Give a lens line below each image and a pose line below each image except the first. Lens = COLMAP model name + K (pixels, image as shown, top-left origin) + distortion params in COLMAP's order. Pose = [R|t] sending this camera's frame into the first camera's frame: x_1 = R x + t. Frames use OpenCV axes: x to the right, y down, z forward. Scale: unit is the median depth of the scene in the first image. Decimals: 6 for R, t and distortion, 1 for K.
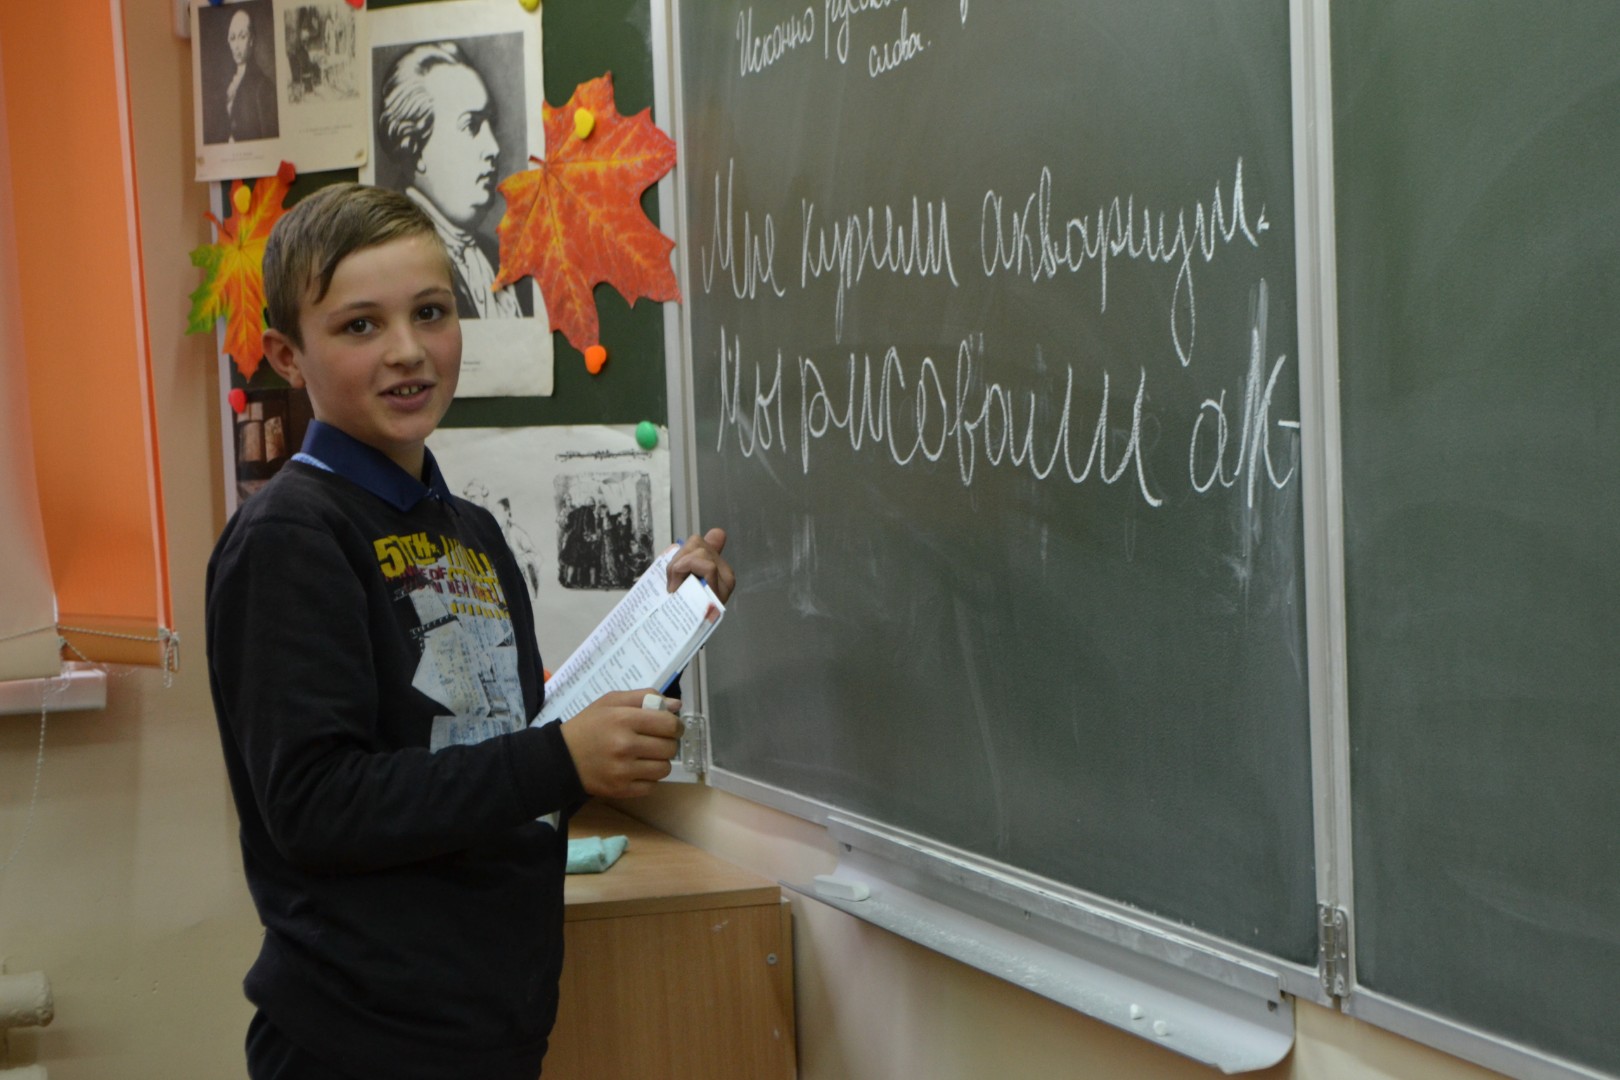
lens RADIAL K [[3895.6, 0, 810.2], [0, 3895.6, 540.6], [0, 0, 1]] dist [0.055258, 0.000000]
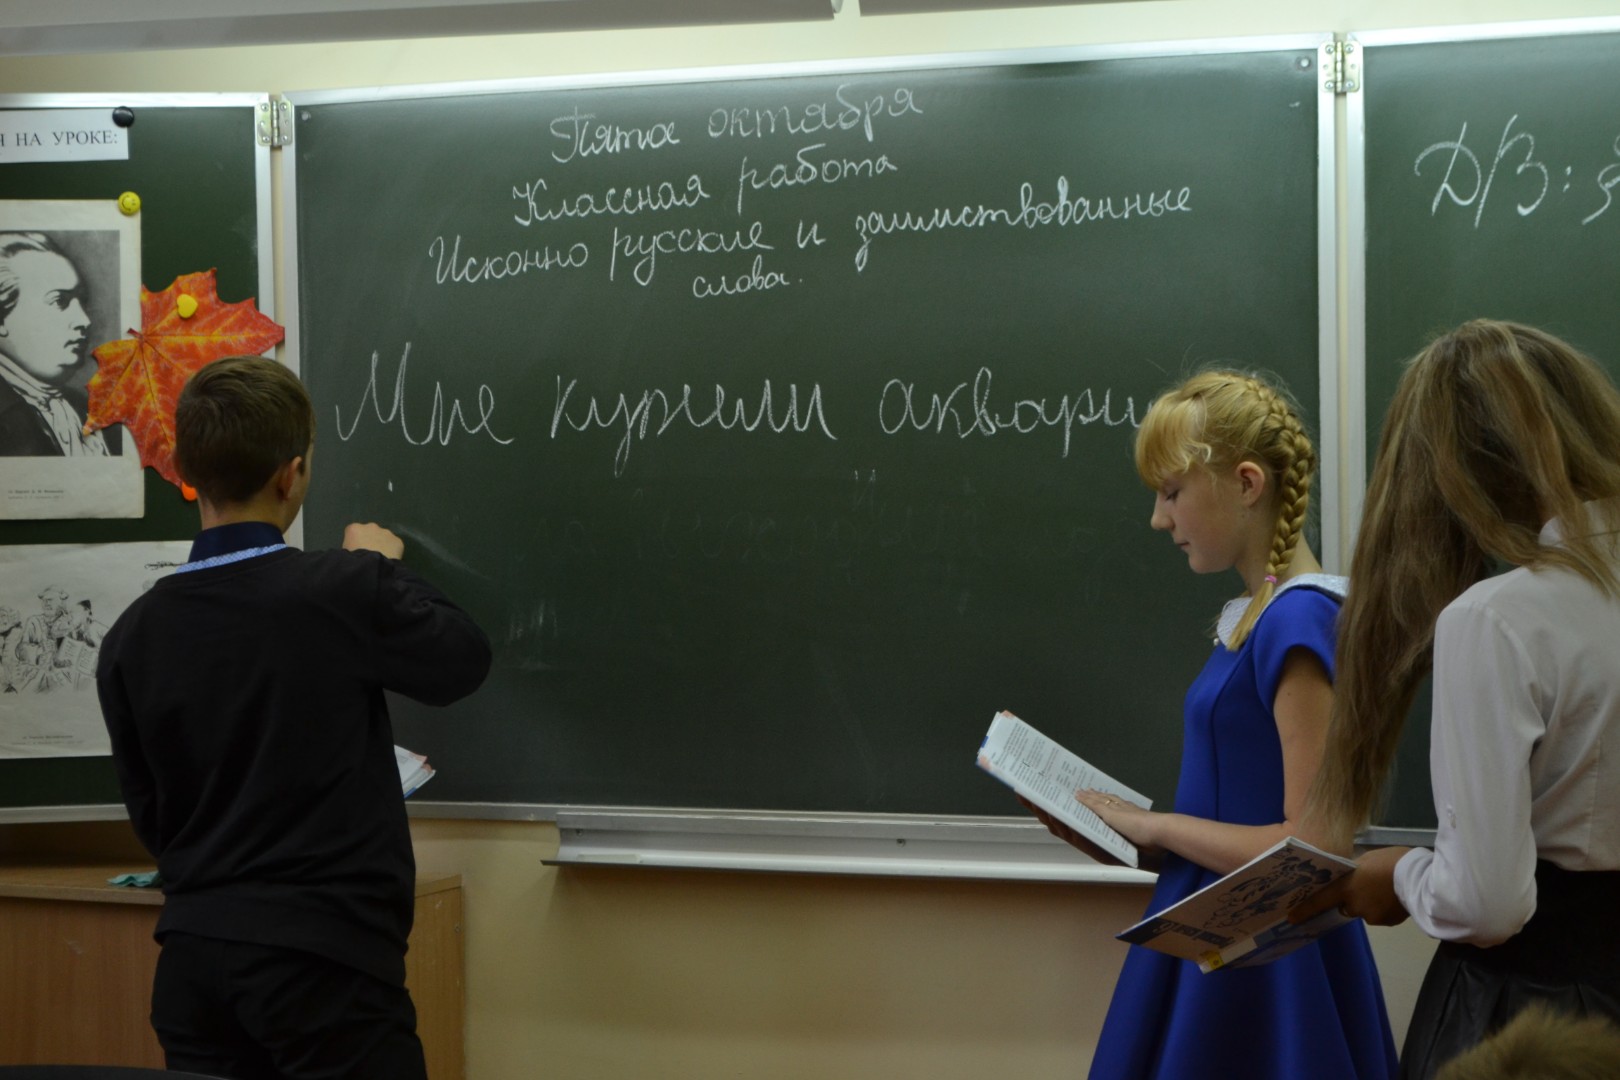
lens RADIAL K [[3895.6, 0, 810.5], [0, 3895.6, 538.6], [0, 0, 1]] dist [0.055258, 0.000000]
pose [[0.621592, 0.007319, 0.783307, -0.926154], [0.034397, 0.998737, -0.036628, 0.023486], [-0.782586, 0.049711, 0.620555, 0.043304]]
